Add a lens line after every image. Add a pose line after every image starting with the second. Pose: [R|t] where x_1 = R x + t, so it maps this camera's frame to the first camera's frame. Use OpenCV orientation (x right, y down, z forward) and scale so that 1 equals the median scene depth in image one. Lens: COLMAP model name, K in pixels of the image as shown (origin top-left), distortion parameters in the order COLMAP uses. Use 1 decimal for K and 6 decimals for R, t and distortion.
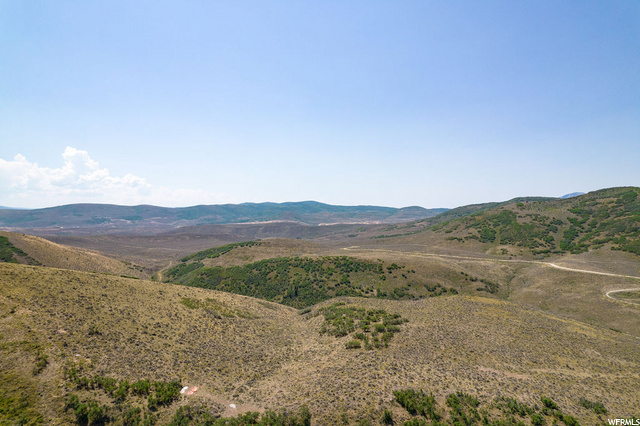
lens RADIAL K [[408.1, 0, 319.4], [0, 408.1, 214.3], [0, 0, 1]] dist [-0.083407, 0.071644]
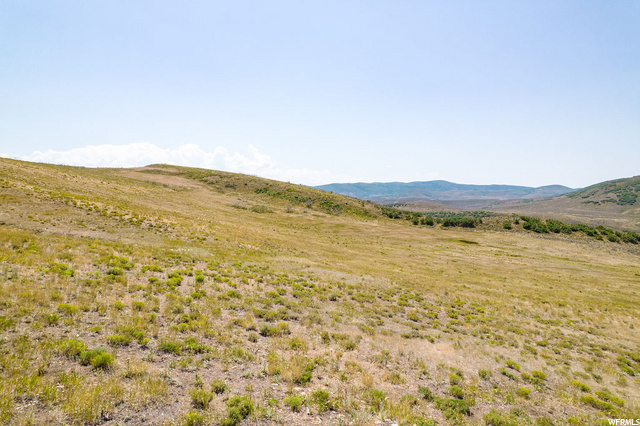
lens RADIAL K [[408.1, 0, 320.3], [0, 408.1, 214.3], [0, 0, 1]] dist [-0.083407, 0.071644]
pose [[0.954338, 0.019495, -0.298093, -0.032261], [-0.005825, 0.998893, 0.046679, 0.049404], [0.298673, -0.042812, 0.953395, -0.221409]]
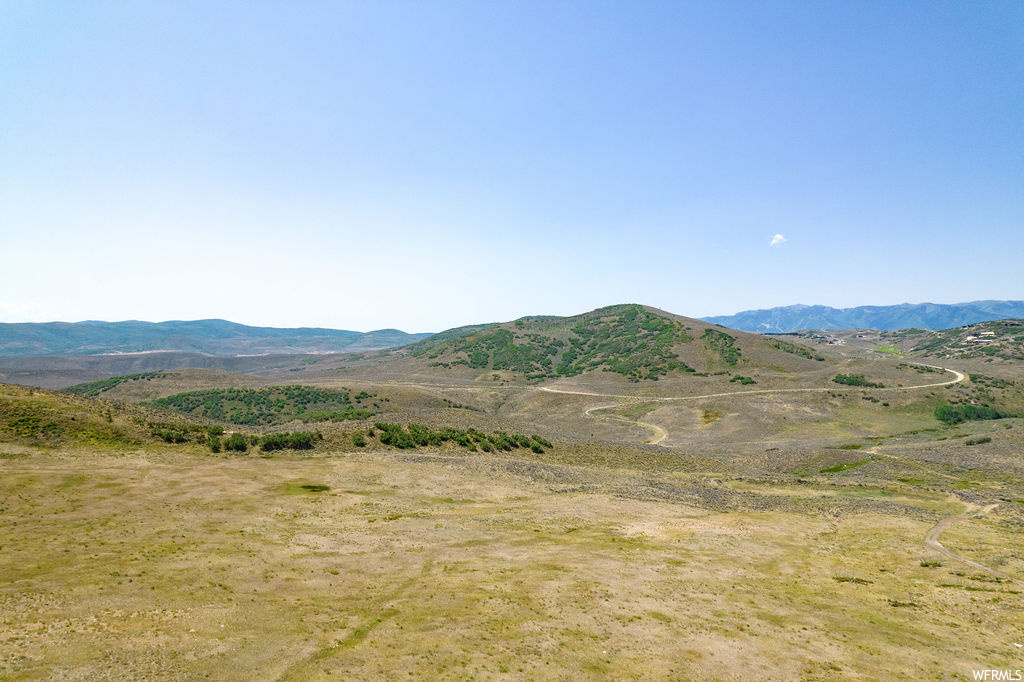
lens RADIAL K [[652.9, 0, 512.4], [0, 652.9, 333.6], [0, 0, 1]] dist [-0.083407, 0.071644]
pose [[0.914411, 0.006873, 0.404730, -0.051765], [-0.000664, 0.999880, -0.015481, 0.020249], [-0.404788, 0.013887, 0.914305, -0.225796]]
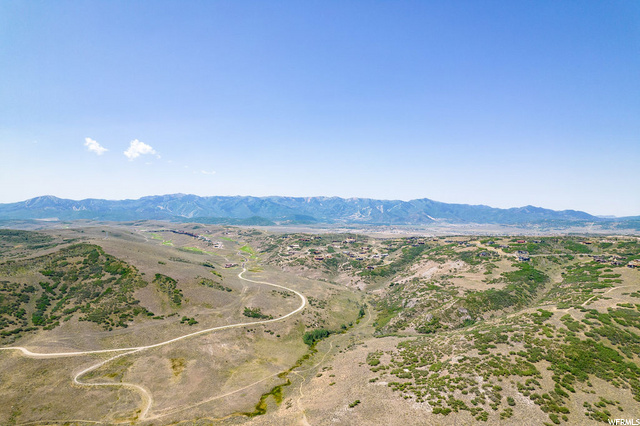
lens RADIAL K [[408.1, 0, 321.1], [0, 408.1, 212.2], [0, 0, 1]] dist [-0.083407, 0.071644]
pose [[0.384971, 0.008082, 0.922893, -0.061957], [-0.005466, 0.999964, -0.006477, -0.176865], [-0.922912, -0.002552, 0.385001, -0.086107]]
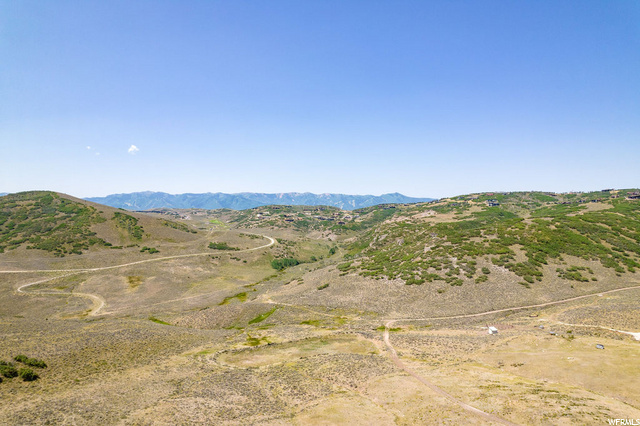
lens RADIAL K [[408.1, 0, 321.8], [0, 408.1, 214.3], [0, 0, 1]] dist [-0.083407, 0.071644]
pose [[0.320255, -0.002398, 0.947328, -0.027274], [0.006037, 0.999982, 0.000491, -0.000327], [-0.947312, 0.005562, 0.320264, -0.082596]]
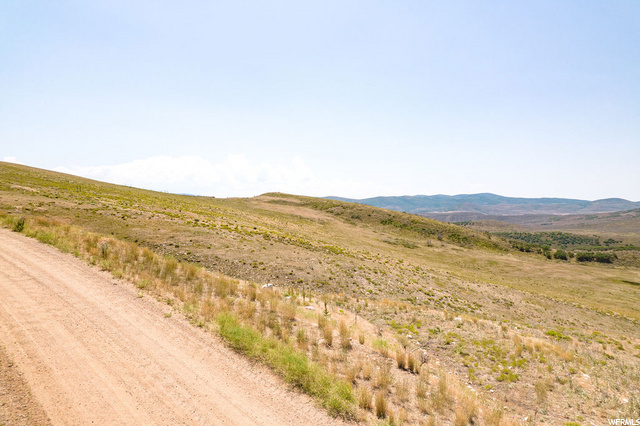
lens RADIAL K [[408.1, 0, 322.2], [0, 408.1, 213.4], [0, 0, 1]] dist [-0.083407, 0.071644]
pose [[0.922712, 0.015194, -0.385191, -0.105515], [-0.009554, 0.999817, 0.016551, 0.030023], [0.385372, -0.011592, 0.922688, -0.273867]]
